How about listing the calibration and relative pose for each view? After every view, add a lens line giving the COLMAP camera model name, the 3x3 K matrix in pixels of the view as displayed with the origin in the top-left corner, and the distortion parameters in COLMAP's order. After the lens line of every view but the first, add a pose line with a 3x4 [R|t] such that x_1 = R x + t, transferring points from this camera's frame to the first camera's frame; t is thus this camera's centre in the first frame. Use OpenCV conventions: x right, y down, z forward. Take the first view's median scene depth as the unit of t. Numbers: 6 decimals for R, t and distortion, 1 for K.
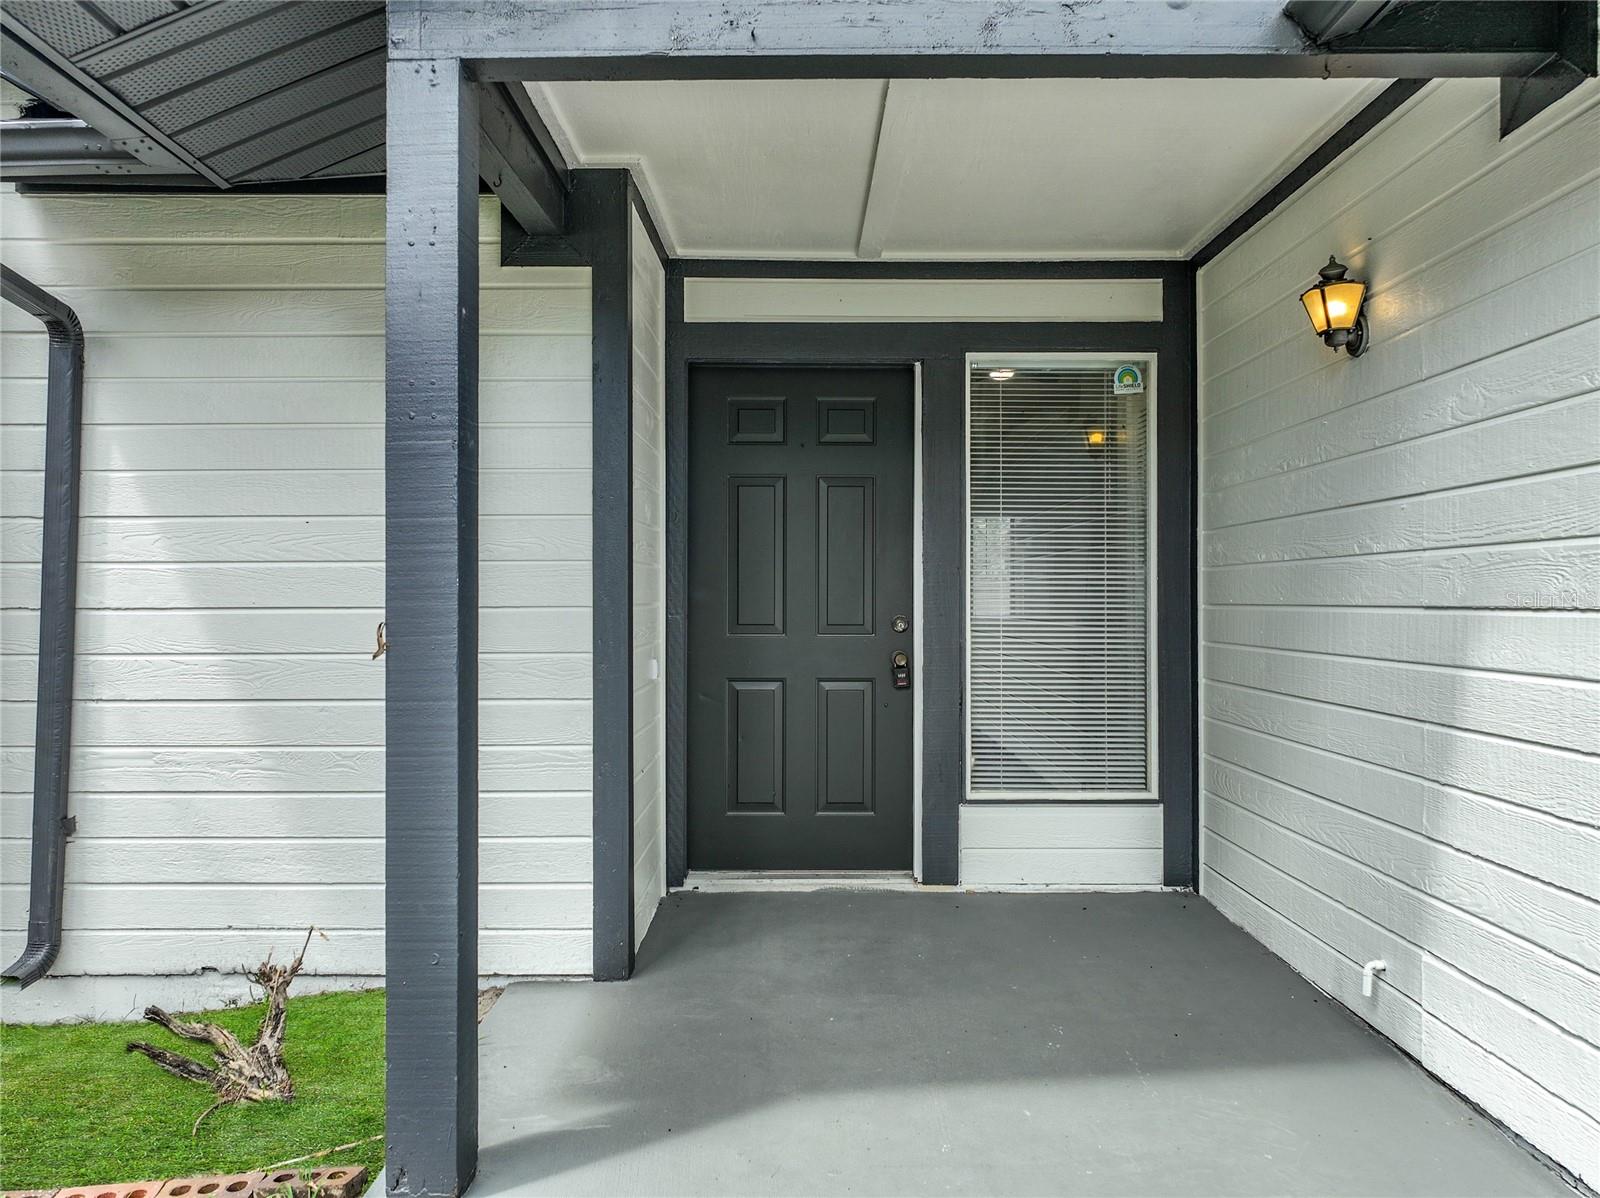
lens RADIAL K [[1137.2, 0, 802.5], [0, 1137.2, 596.3], [0, 0, 1]] dist [0.001184, 0.016214]
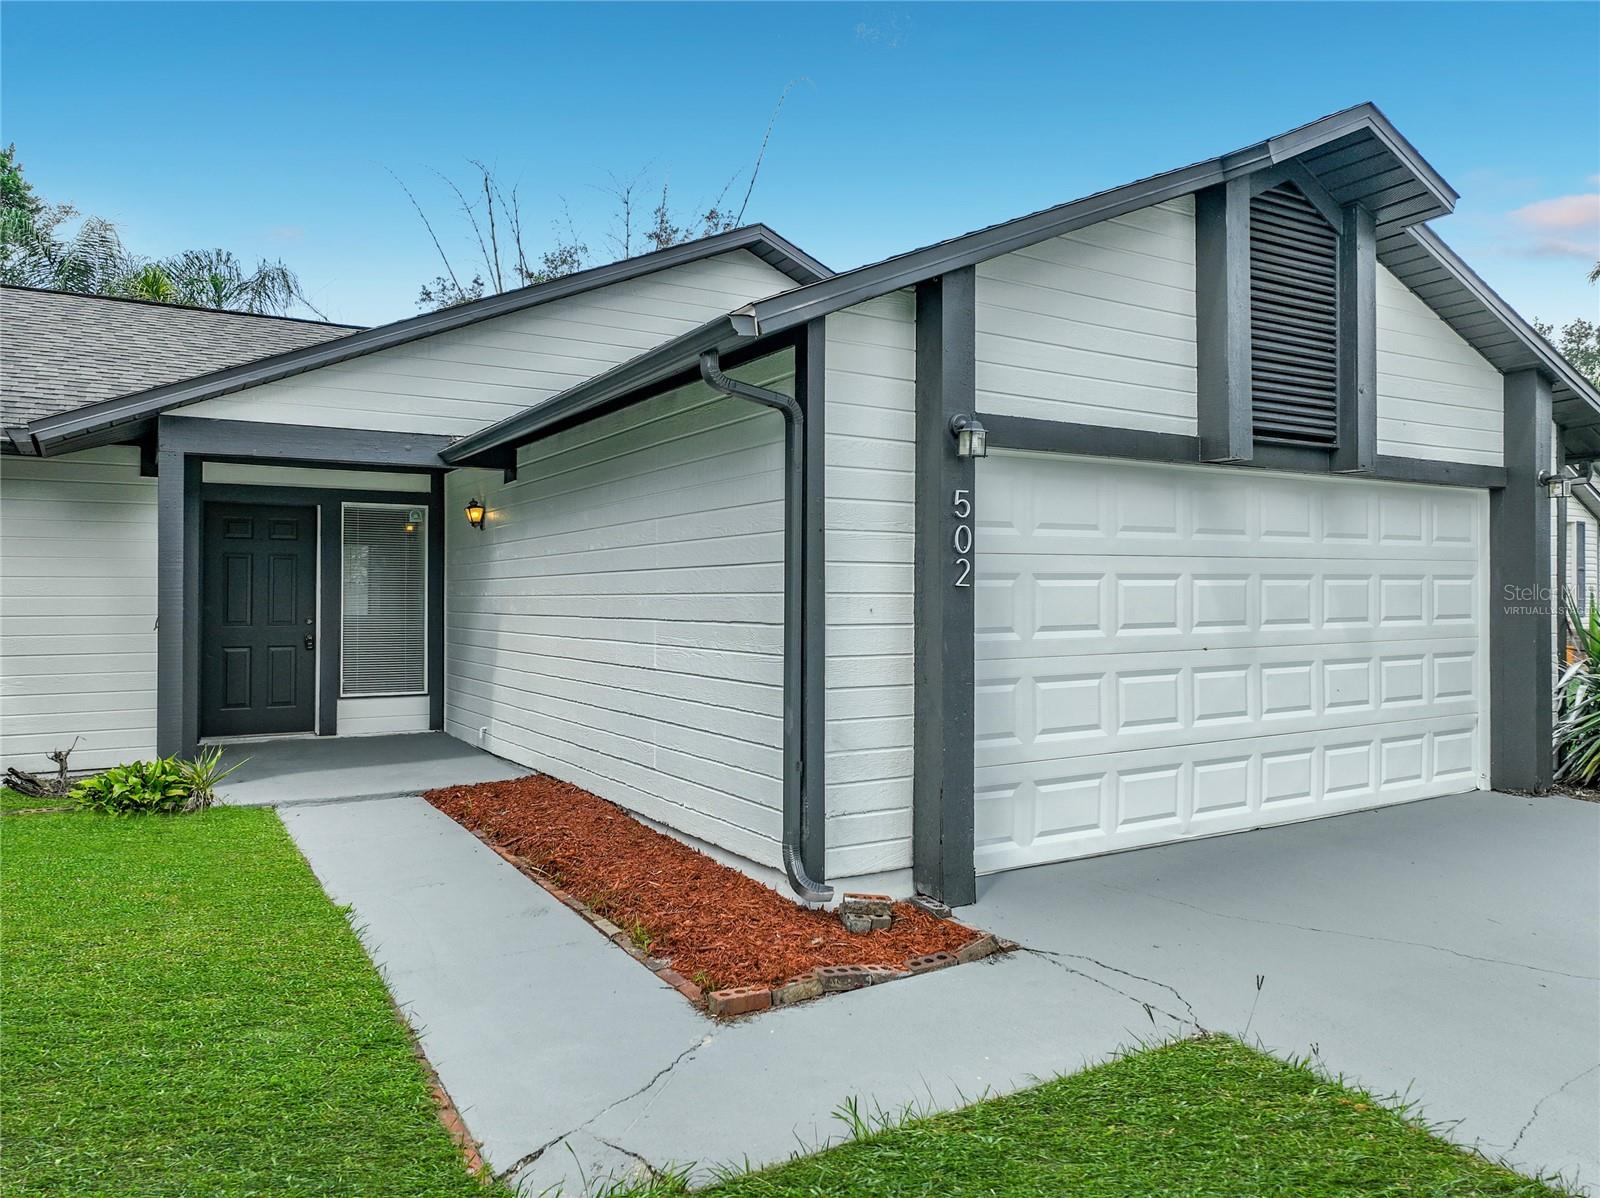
lens RADIAL K [[1137.2, 0, 820.5], [0, 1137.2, 579.9], [0, 0, 1]] dist [0.001184, 0.016214]
pose [[0.851553, 0.009290, 0.524186, -0.235642], [-0.002612, 0.999906, -0.013477, -0.028774], [-0.524262, 0.010107, 0.851497, -1.452656]]
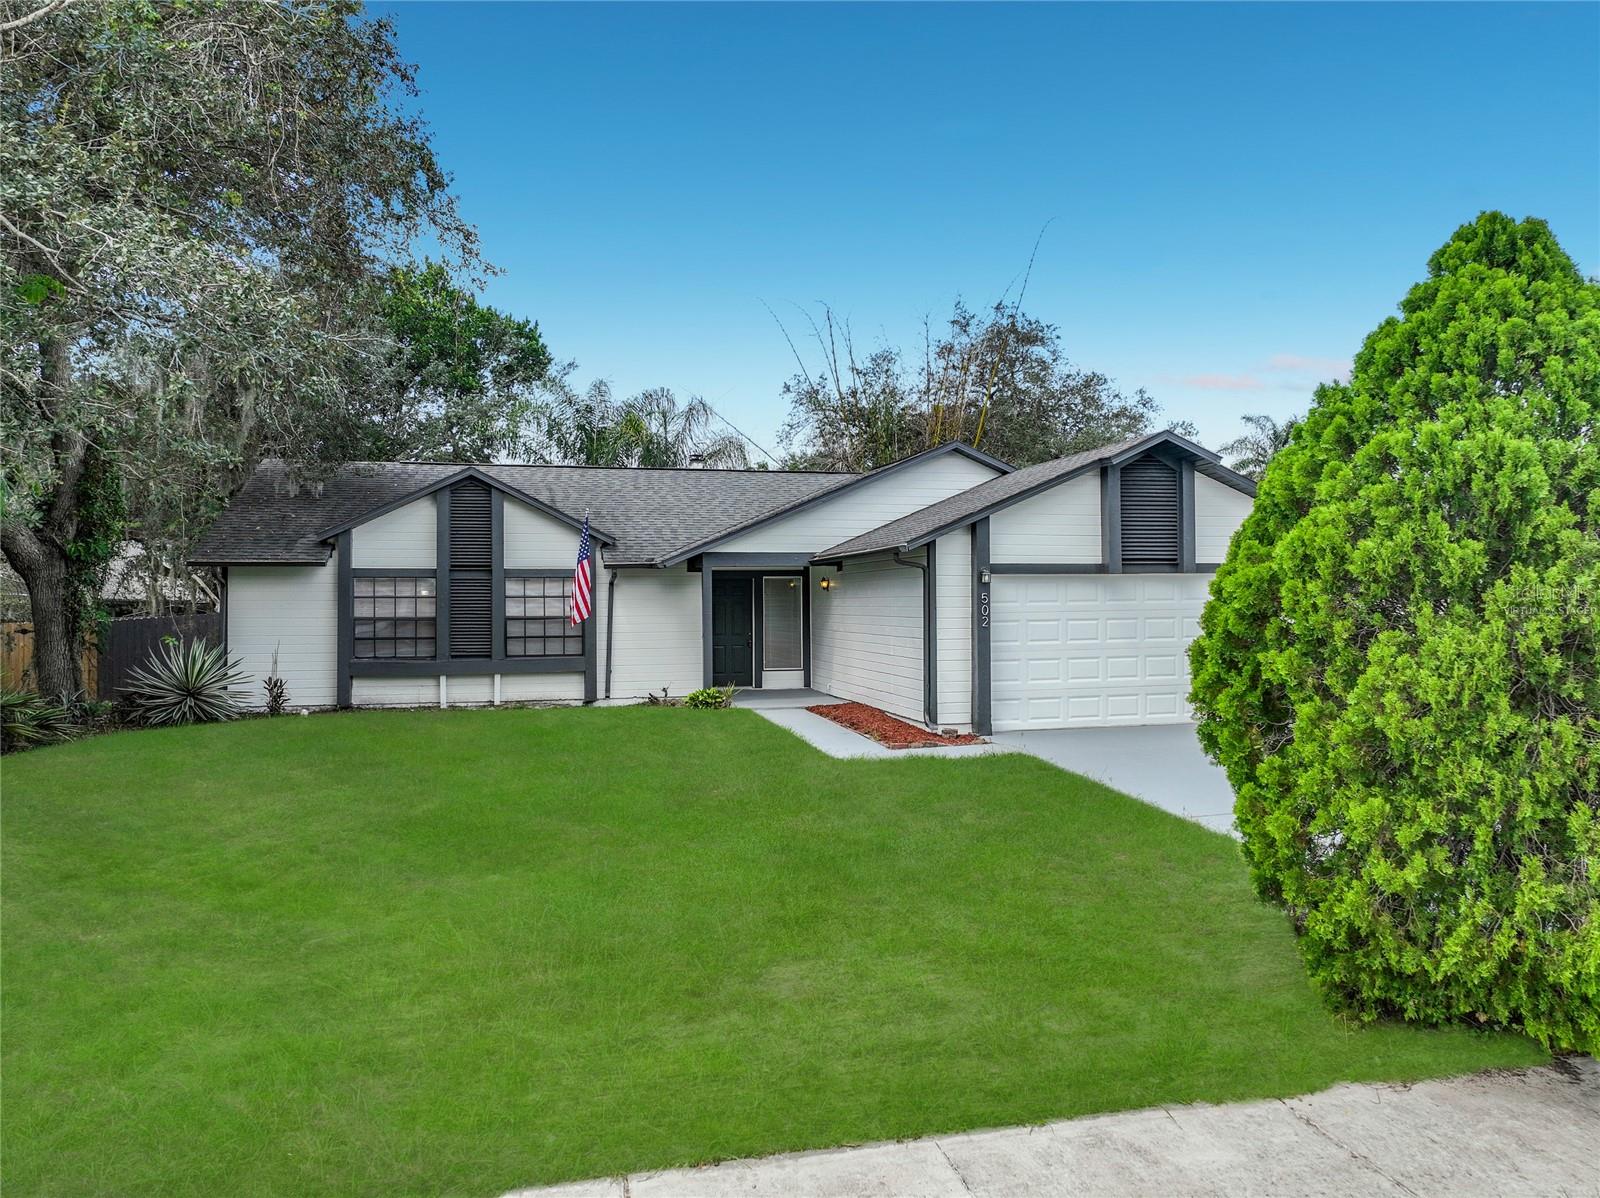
lens RADIAL K [[1137.2, 0, 813.1], [0, 1137.2, 640.4], [0, 0, 1]] dist [0.001184, 0.016214]
pose [[0.969122, -0.014338, 0.246163, -0.828482], [0.004884, 0.999228, 0.038972, -0.129696], [-0.246532, -0.036566, 0.968445, -3.669283]]
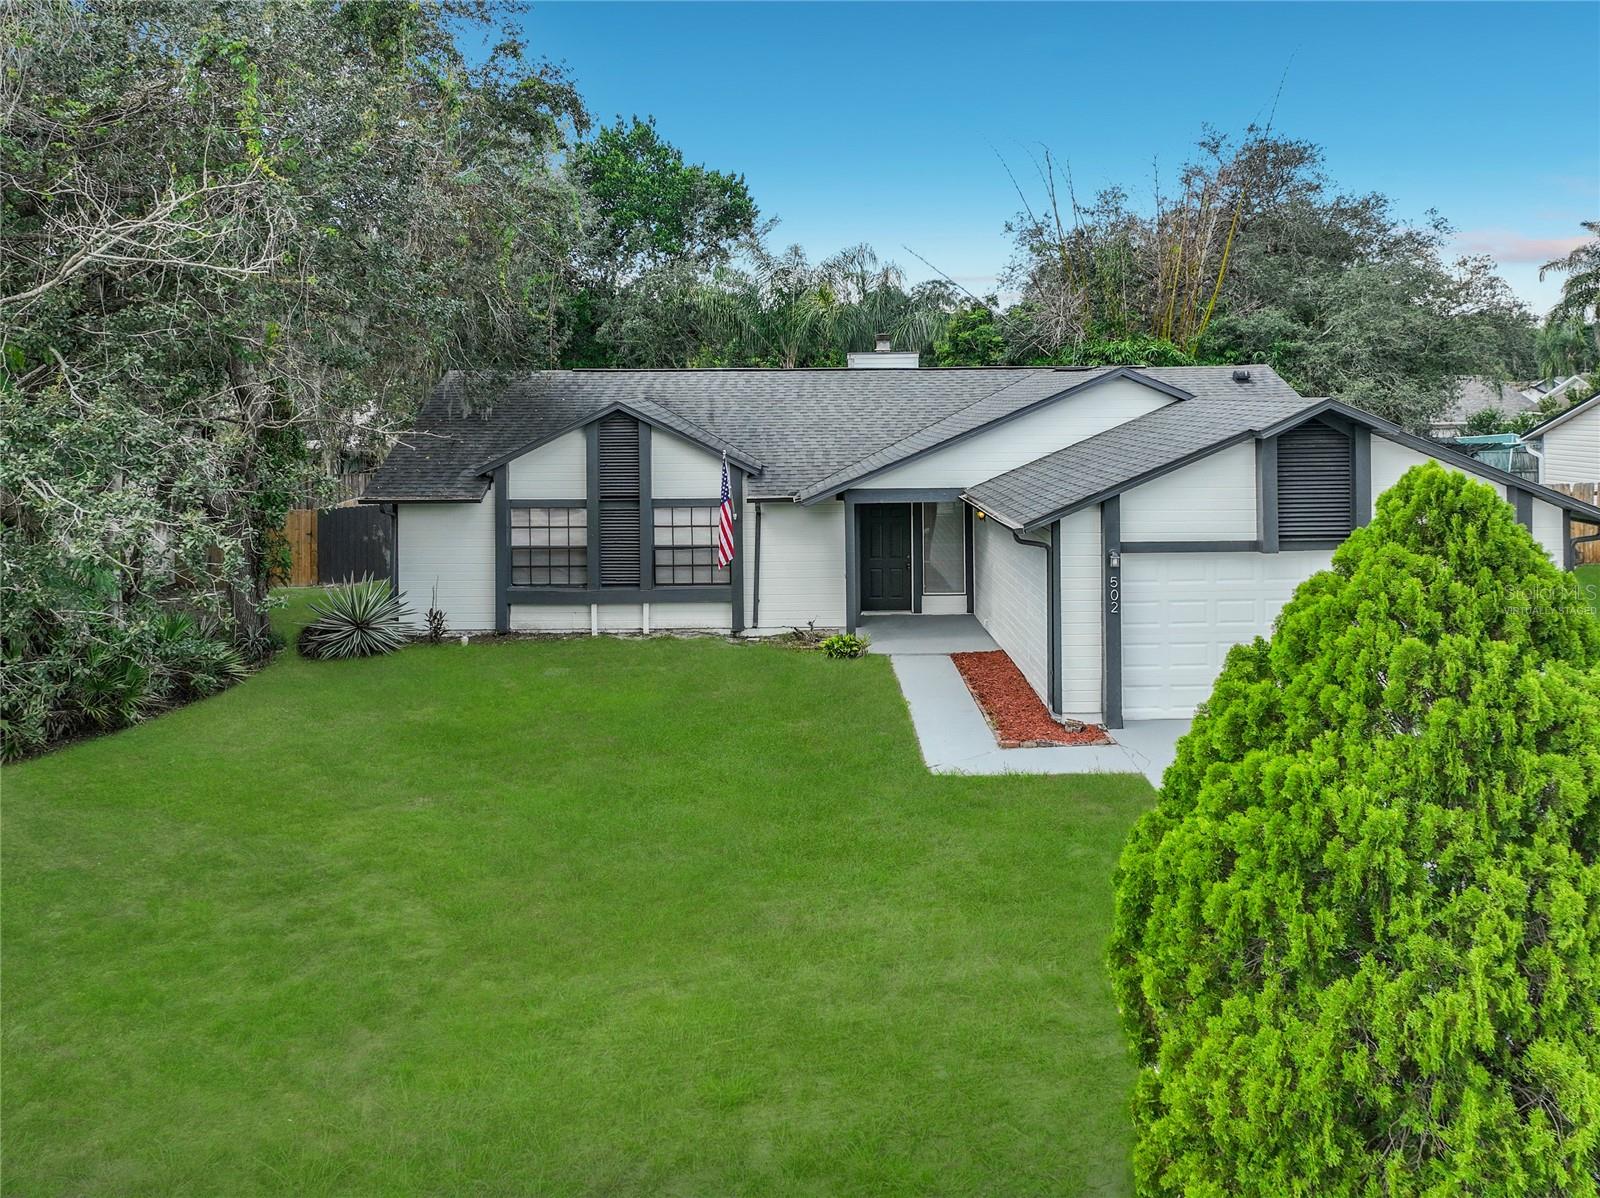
lens RADIAL K [[1217.7, 0, 816.5], [0, 1217.7, 446.3], [0, 0, 1]] dist [0.023715, 0.004999]
pose [[0.999671, -0.008590, 0.024161, -0.392566], [0.007420, 0.998816, 0.048089, -0.647309], [-0.024546, -0.047893, 0.998551, -3.799874]]
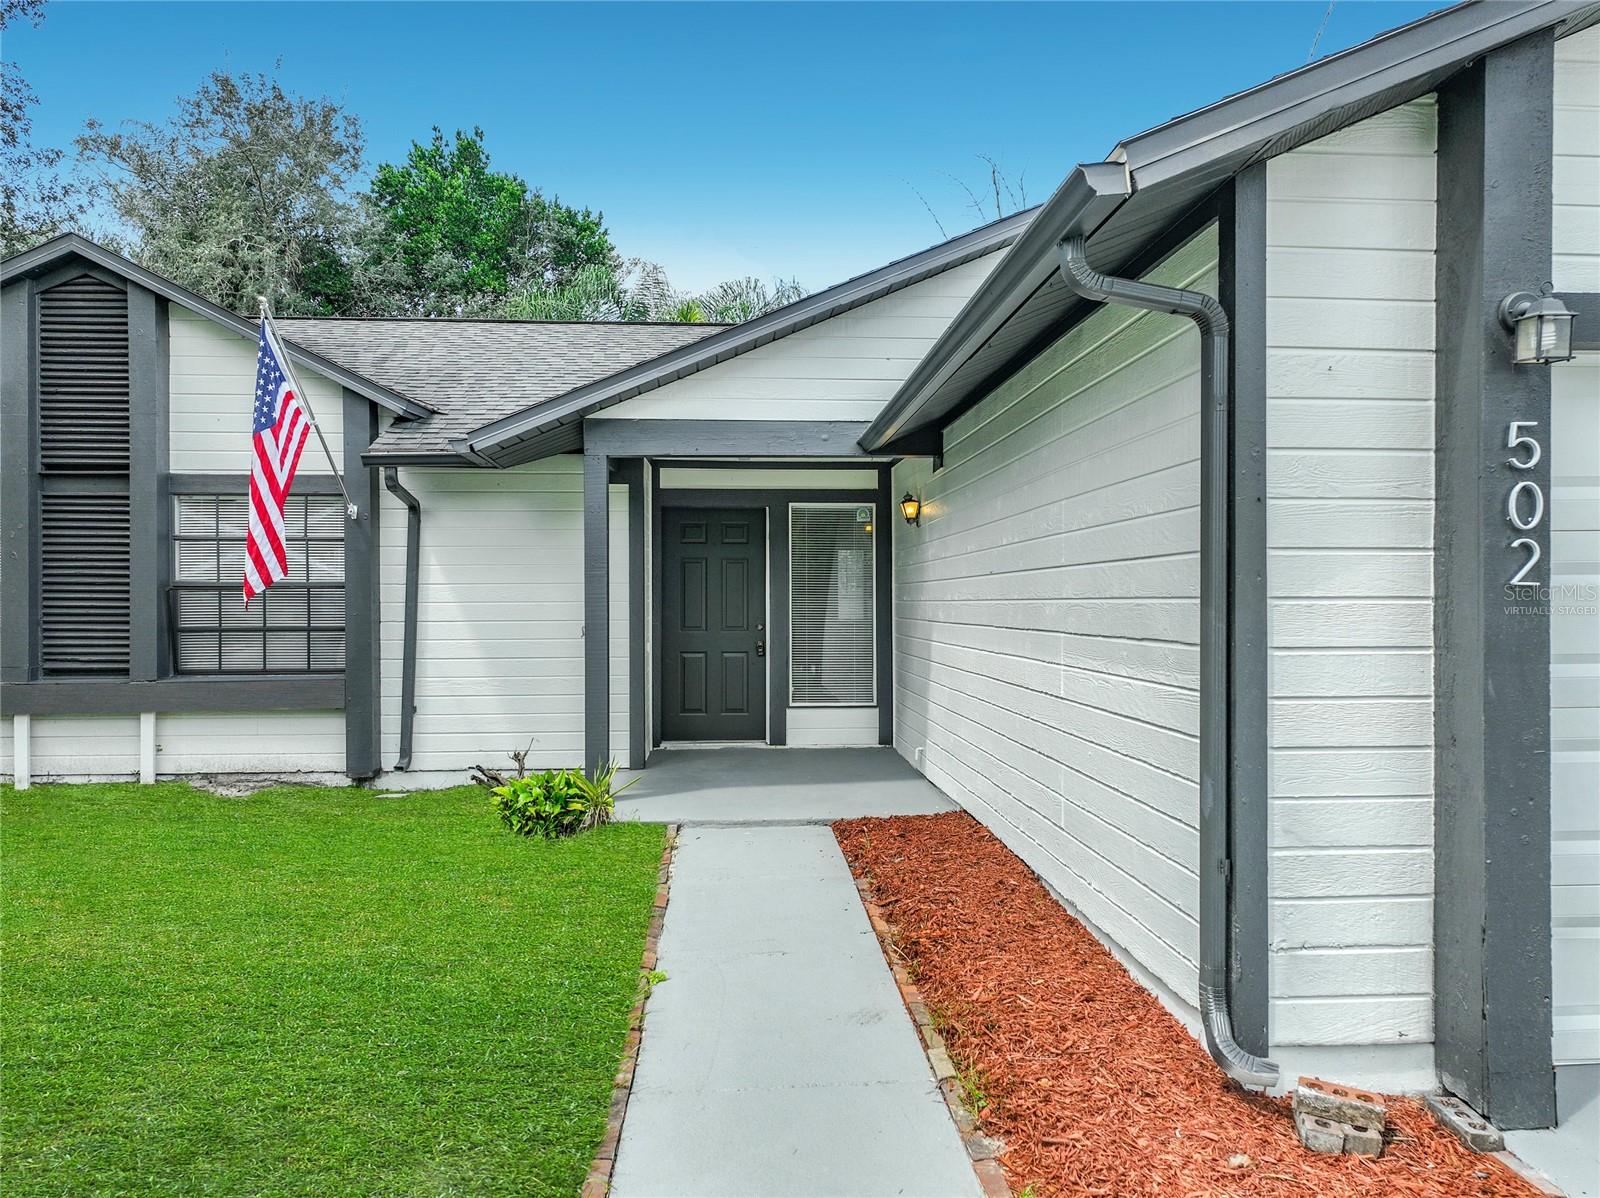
lens RADIAL K [[1137.2, 0, 812.2], [0, 1137.2, 596.7], [0, 0, 1]] dist [0.001184, 0.016214]
pose [[0.997011, -0.000811, 0.077251, 0.018336], [0.000844, 1.000000, -0.000392, -0.031773], [-0.077251, 0.000456, 0.997012, -1.188070]]
